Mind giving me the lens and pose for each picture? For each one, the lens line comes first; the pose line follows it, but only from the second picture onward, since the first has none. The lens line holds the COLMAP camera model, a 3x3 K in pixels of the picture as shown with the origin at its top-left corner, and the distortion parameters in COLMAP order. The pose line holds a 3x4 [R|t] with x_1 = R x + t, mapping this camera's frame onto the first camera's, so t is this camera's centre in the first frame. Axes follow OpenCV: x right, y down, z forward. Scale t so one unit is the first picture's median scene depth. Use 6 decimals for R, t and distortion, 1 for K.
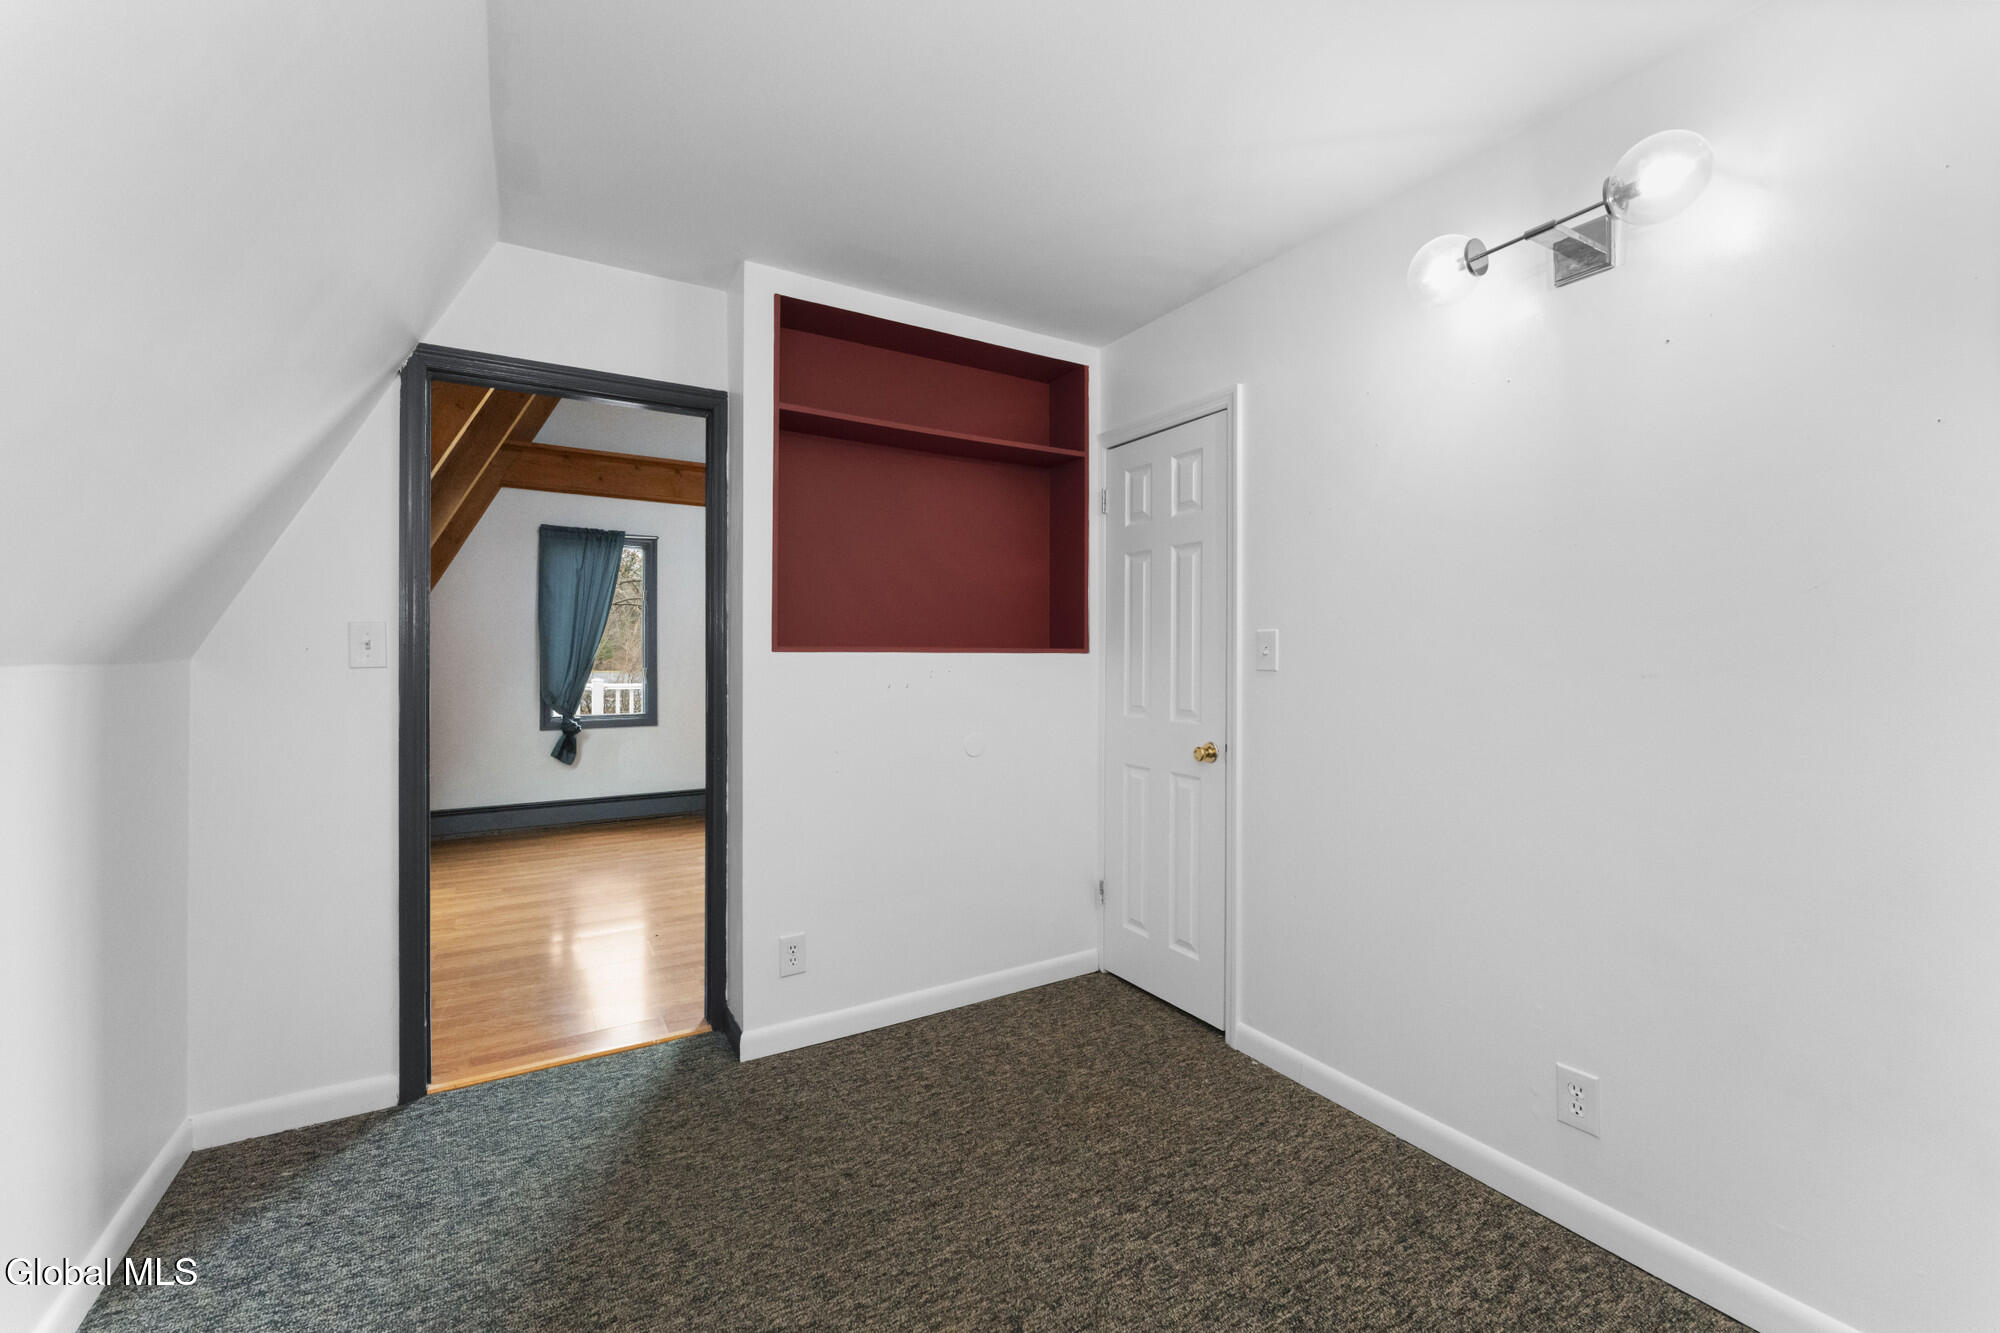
lens RADIAL K [[805.8, 0, 998.6], [0, 805.8, 648.9], [0, 0, 1]] dist [-0.000051, -0.000181]
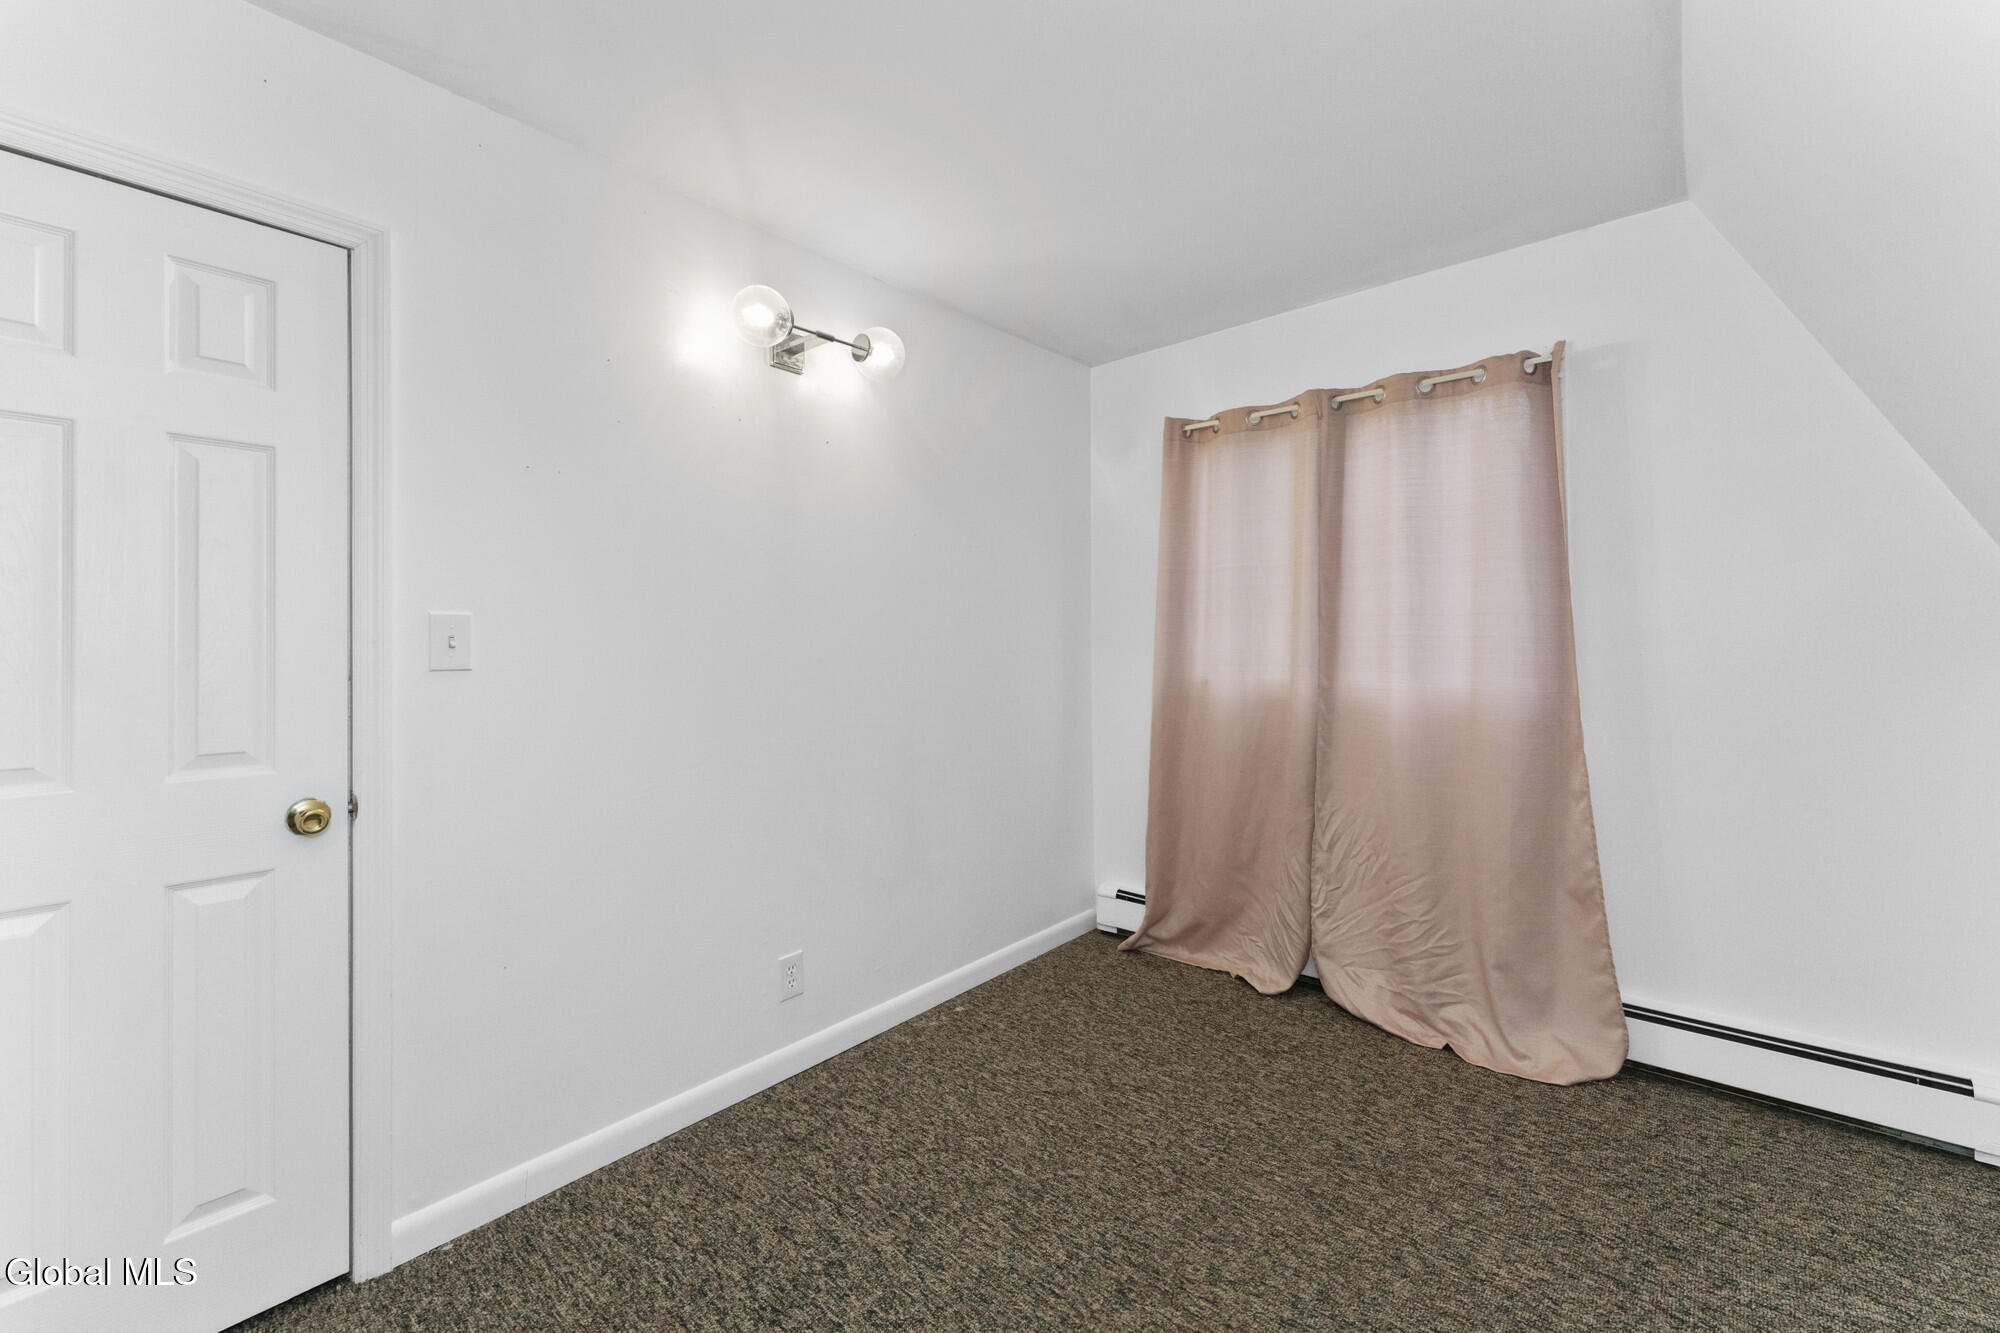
lens RADIAL K [[805.8, 0, 998.6], [0, 805.8, 648.9], [0, 0, 1]] dist [-0.000051, -0.000181]
pose [[-0.304535, 0.008536, 0.952463, -0.529134], [0.007944, 0.999948, -0.006422, 0.018229], [-0.952468, 0.005611, -0.304587, 0.844951]]
